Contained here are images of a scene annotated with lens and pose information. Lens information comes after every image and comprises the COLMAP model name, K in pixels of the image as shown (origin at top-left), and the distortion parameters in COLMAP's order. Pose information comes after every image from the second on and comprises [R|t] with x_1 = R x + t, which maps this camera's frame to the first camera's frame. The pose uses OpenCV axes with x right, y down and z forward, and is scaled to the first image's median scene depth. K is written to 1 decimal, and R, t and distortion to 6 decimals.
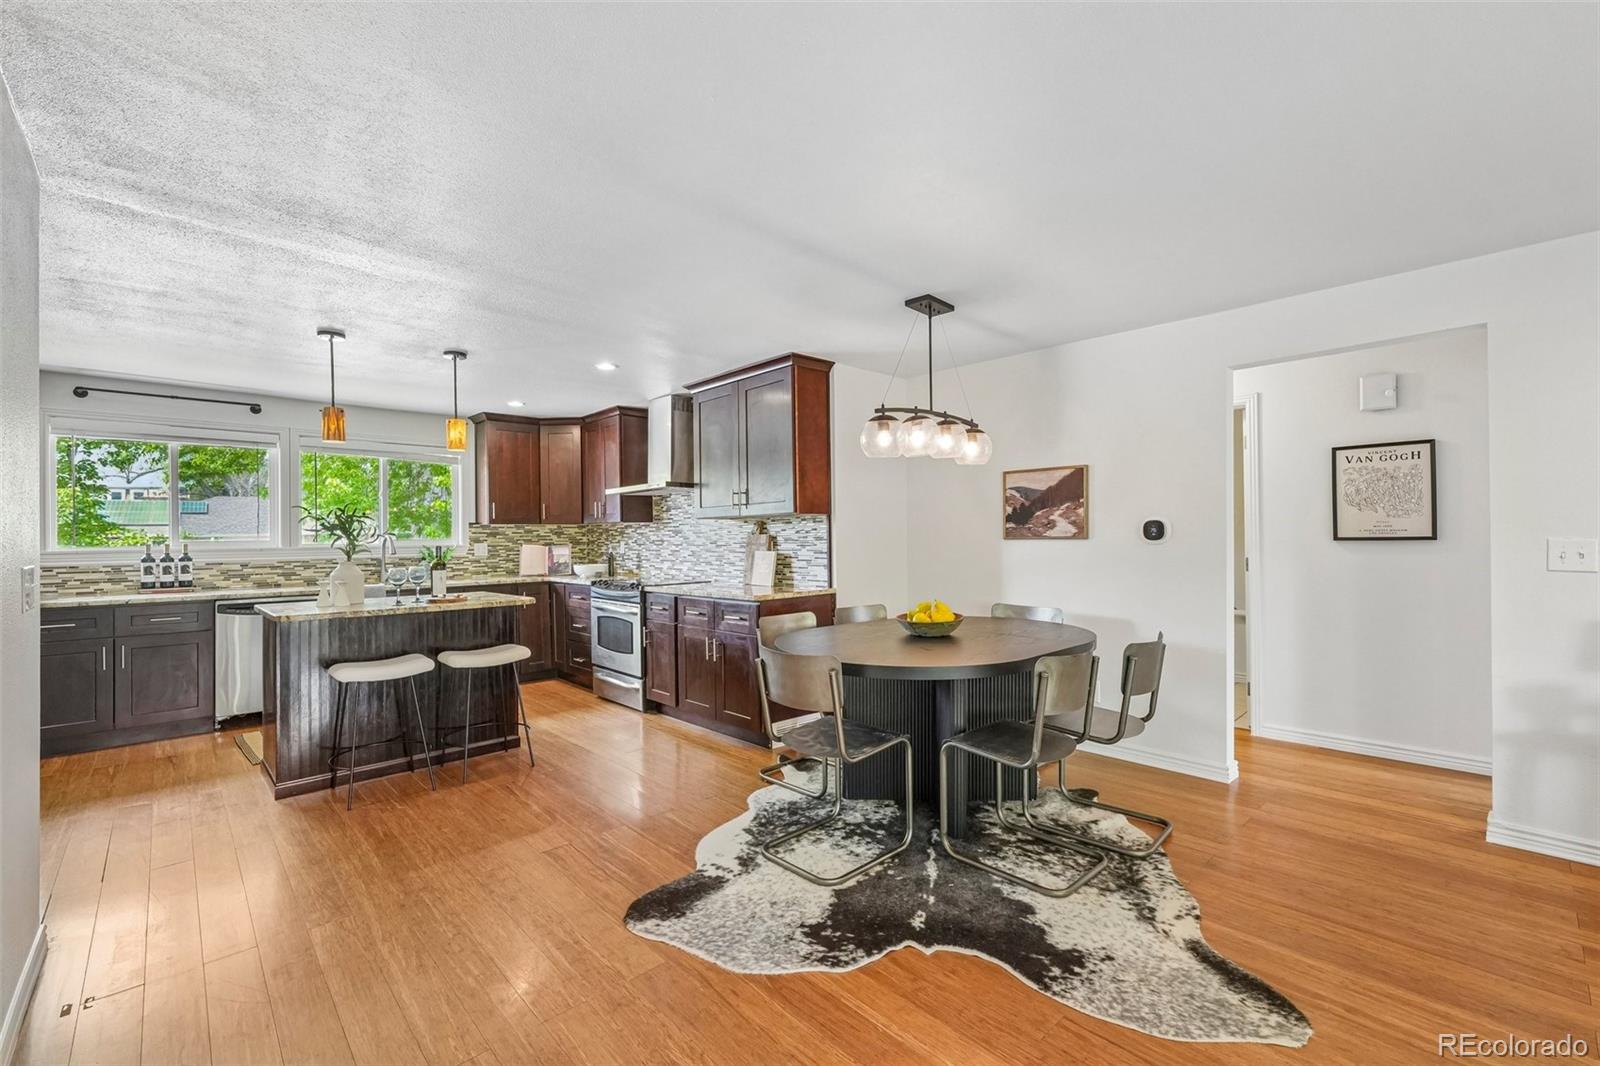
lens RADIAL K [[678.9, 0, 802.0], [0, 678.9, 533.0], [0, 0, 1]] dist [-0.000892, 0.000707]
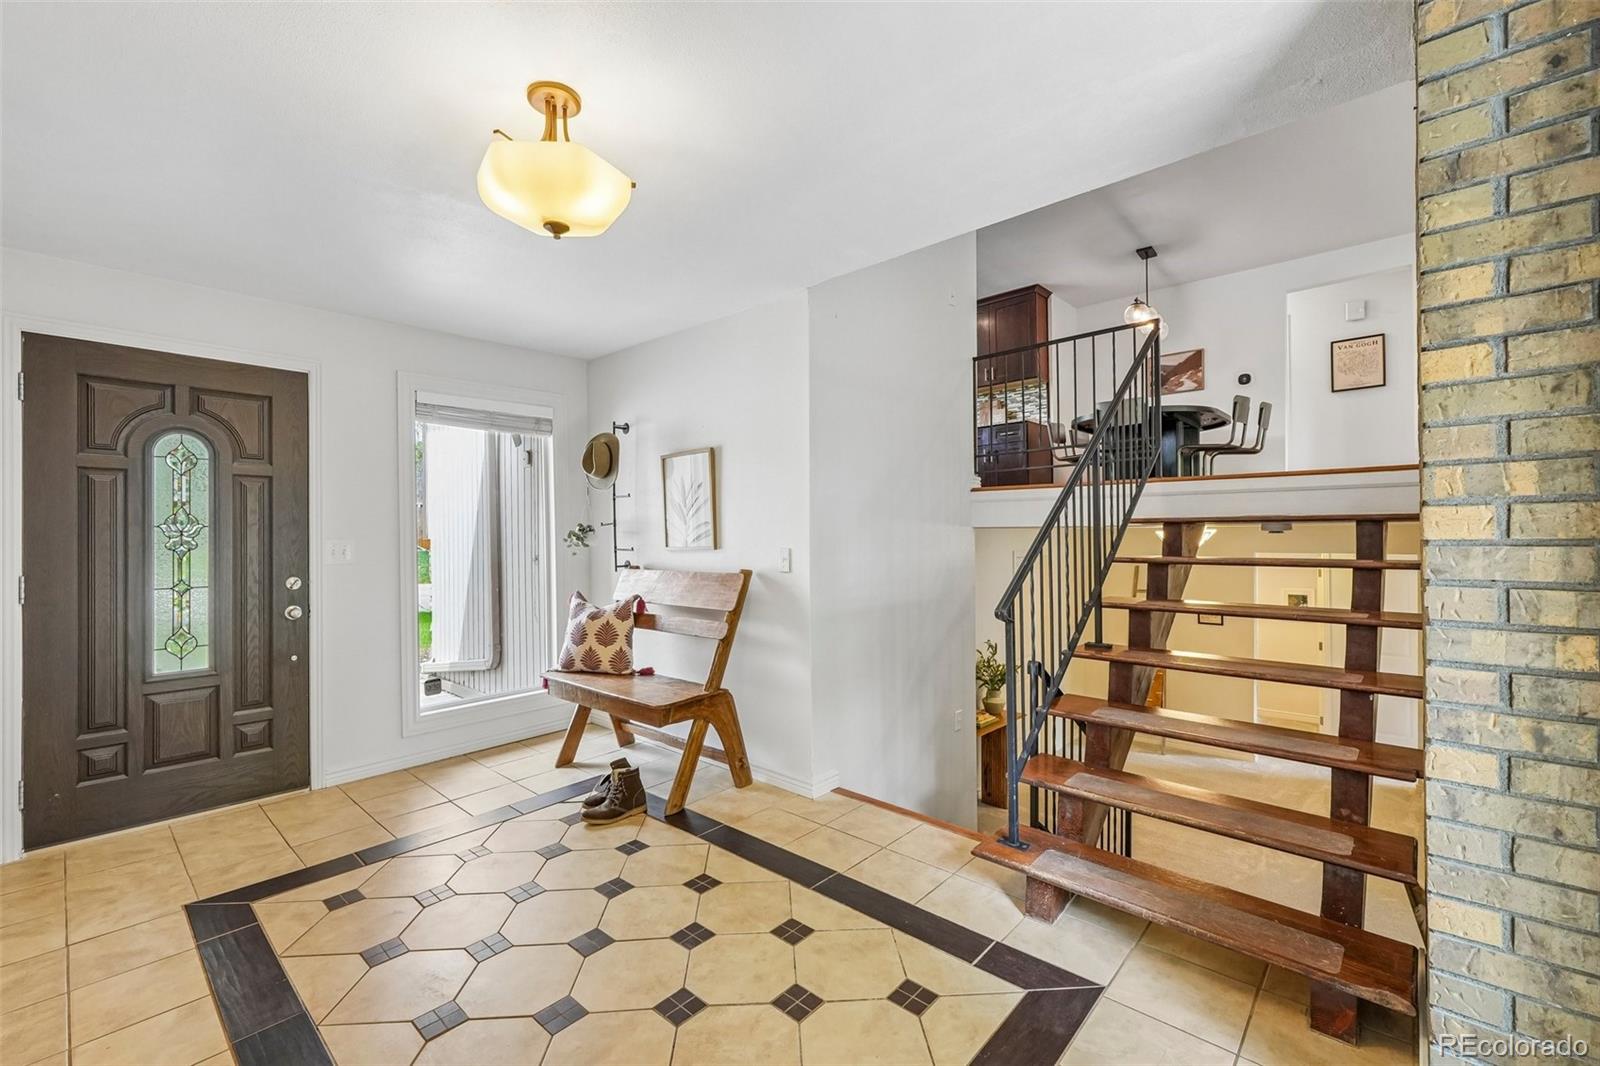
lens RADIAL K [[678.9, 0, 802.0], [0, 678.9, 533.0], [0, 0, 1]] dist [-0.000892, 0.000707]
pose [[0.997329, 0.001809, 0.073023, -0.651912], [-0.001695, 0.999997, -0.001621, 0.331678], [-0.073026, 0.001493, 0.997329, -0.607854]]
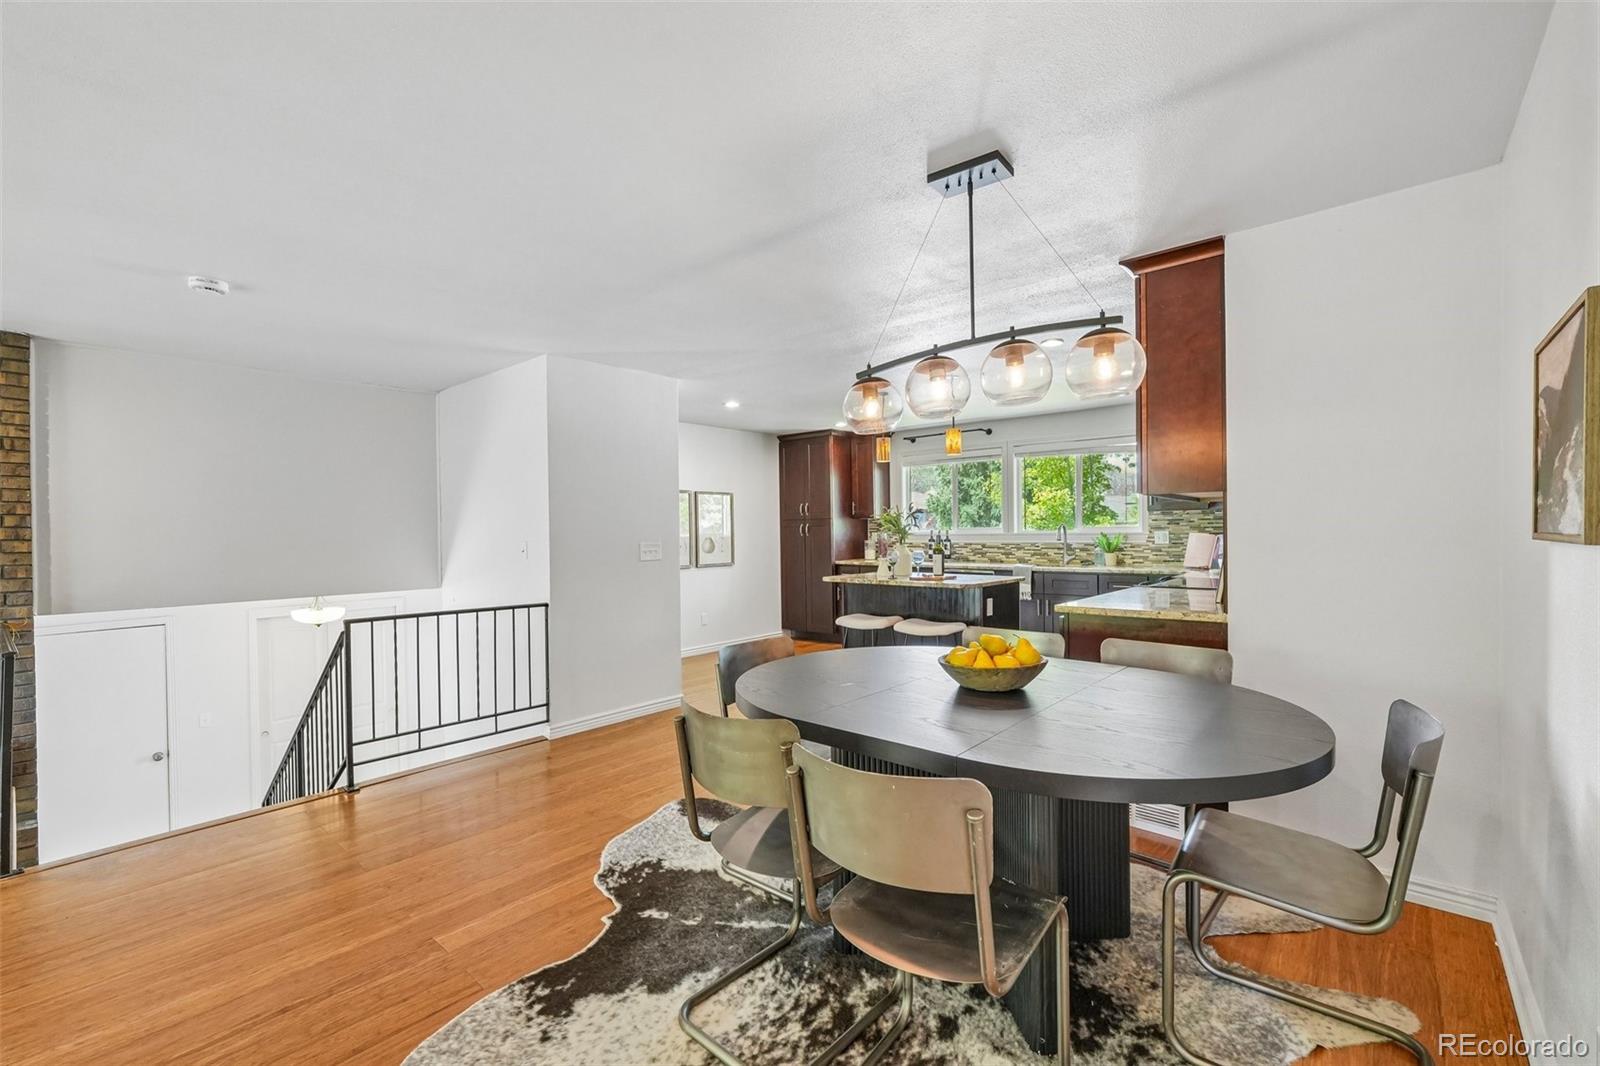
lens RADIAL K [[677.1, 0, 804.5], [0, 677.1, 533.5], [0, 0, 1]] dist [-0.002742, 0.000417]
pose [[0.102482, 0.013787, -0.994639, 0.561435], [0.016021, 0.999751, 0.015508, -0.005229], [0.994606, -0.017525, 0.102236, 0.531250]]
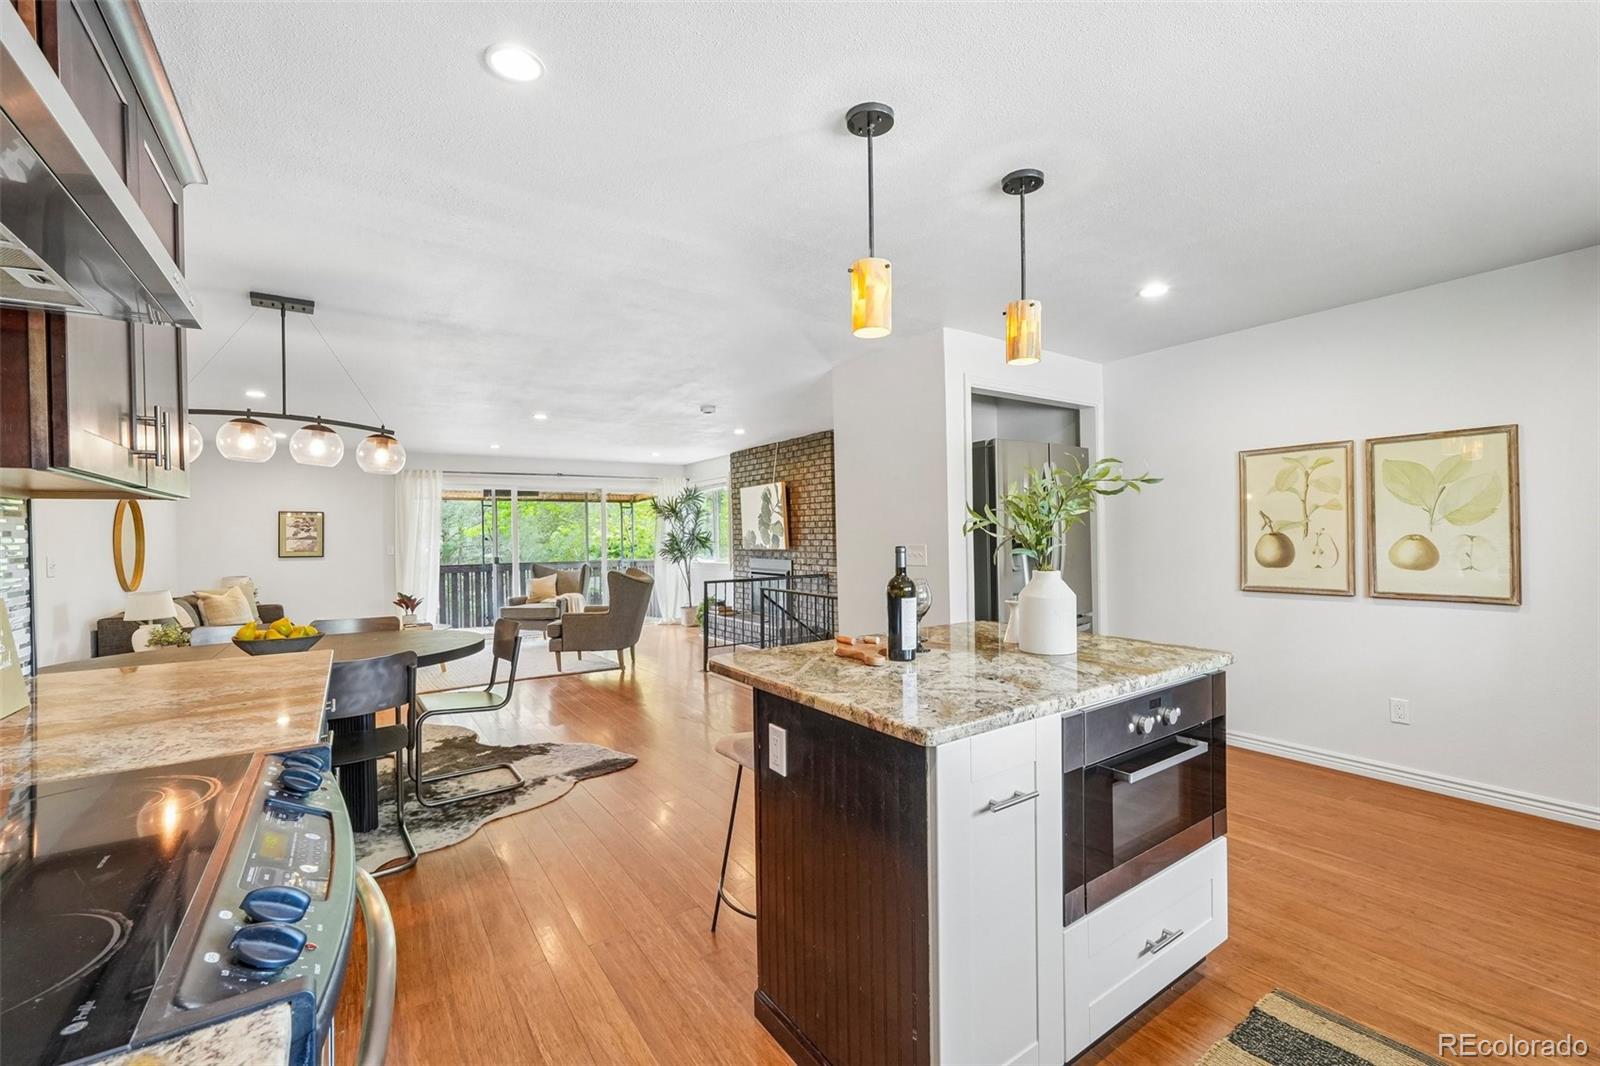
lens RADIAL K [[677.1, 0, 804.5], [0, 677.1, 533.5], [0, 0, 1]] dist [-0.002742, 0.000417]
pose [[-0.987004, 0.029029, 0.158054, -0.459498], [0.028242, 0.999575, -0.007226, 0.009457], [-0.158196, -0.002668, -0.987404, 1.248017]]
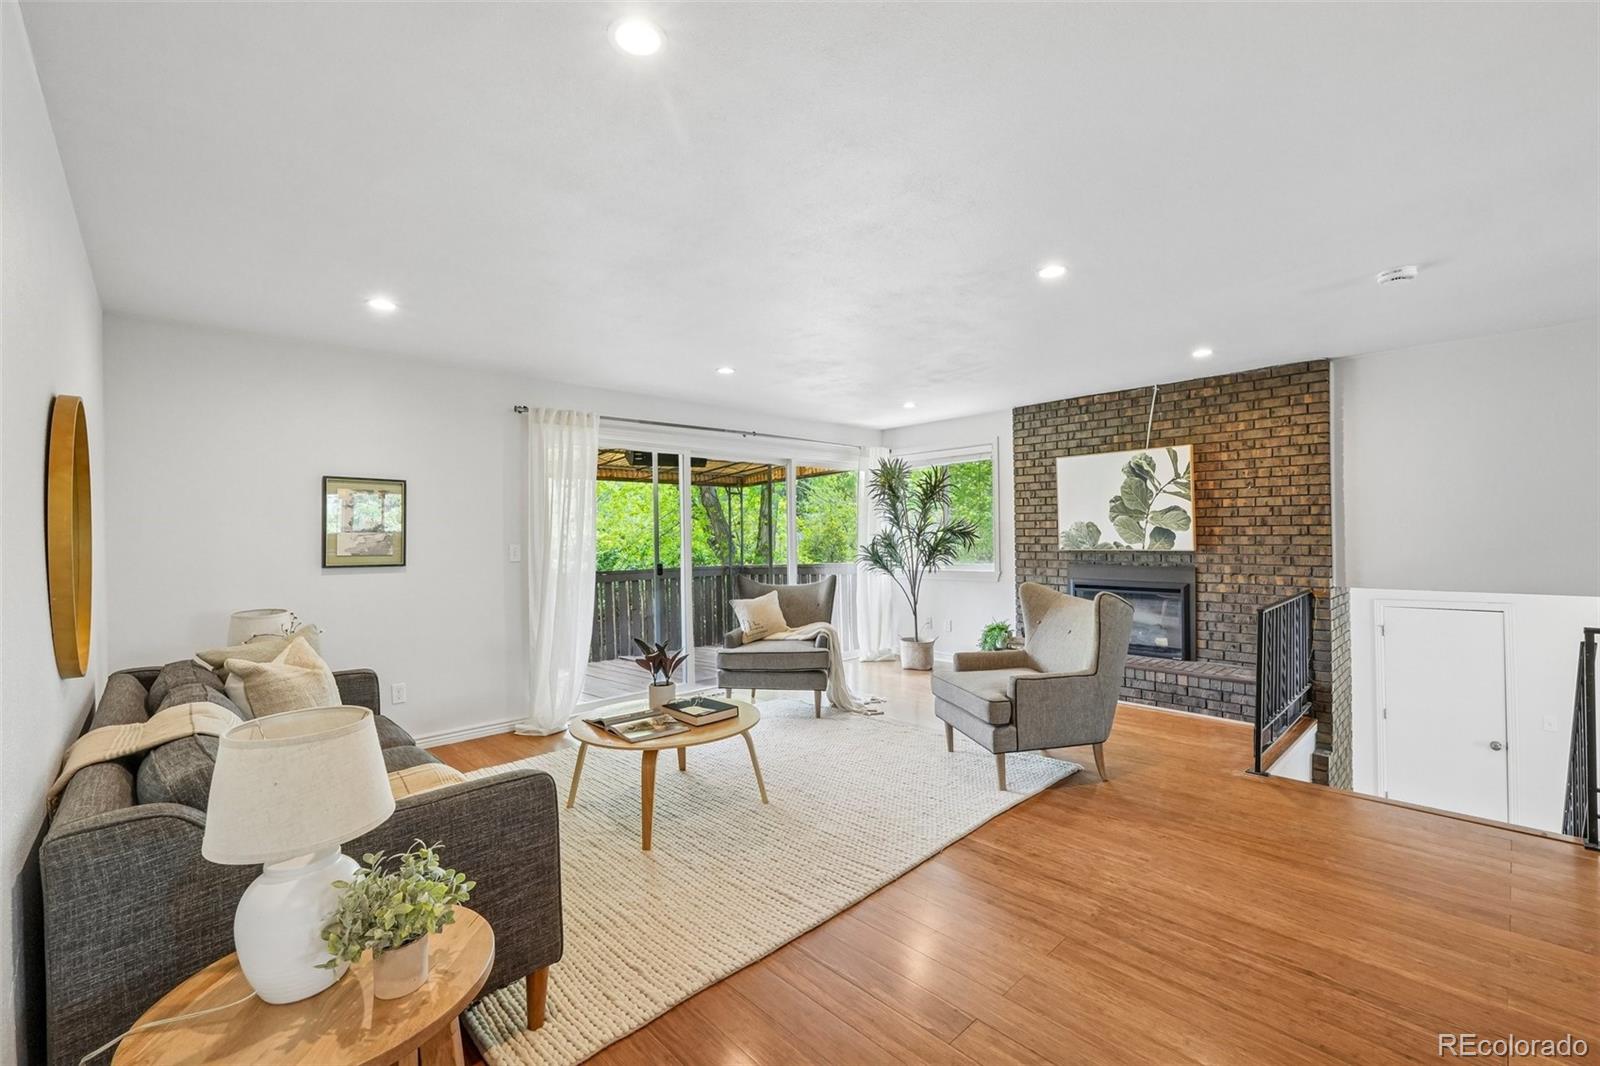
lens RADIAL K [[677.1, 0, 804.5], [0, 677.1, 533.5], [0, 0, 1]] dist [-0.002742, 0.000417]
pose [[-0.999676, 0.025004, -0.004813, 0.449536], [0.025023, 0.999679, -0.004057, -0.002653], [0.004710, -0.004176, -0.999980, 0.678563]]
